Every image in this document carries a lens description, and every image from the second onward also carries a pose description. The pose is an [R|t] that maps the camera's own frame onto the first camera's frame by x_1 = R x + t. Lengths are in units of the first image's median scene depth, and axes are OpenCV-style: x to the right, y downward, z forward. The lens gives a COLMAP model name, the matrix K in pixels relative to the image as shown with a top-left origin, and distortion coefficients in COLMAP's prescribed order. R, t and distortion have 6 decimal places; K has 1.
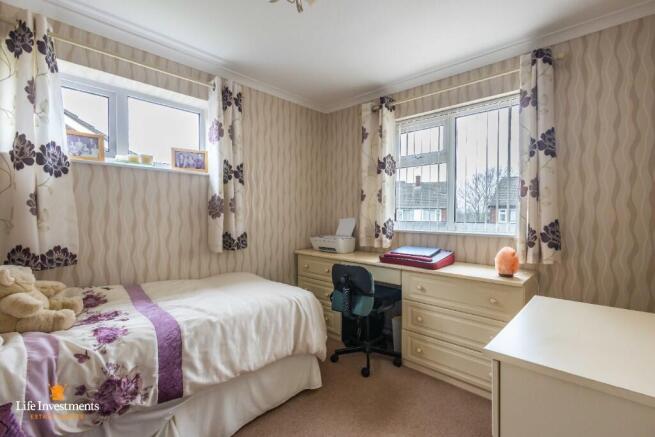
lens RADIAL K [[298.4, 0, 328.0], [0, 298.4, 217.8], [0, 0, 1]] dist [0.001944, 0.000093]
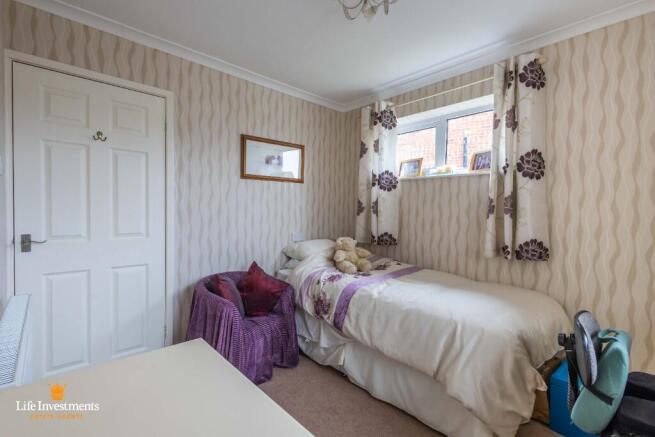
lens RADIAL K [[298.4, 0, 328.0], [0, 298.4, 217.7], [0, 0, 1]] dist [0.001944, 0.000093]
pose [[-0.067988, 0.016464, -0.997550, 0.735951], [-0.031539, 0.999329, 0.018643, -0.008375], [0.997188, 0.032729, -0.067423, 0.728481]]
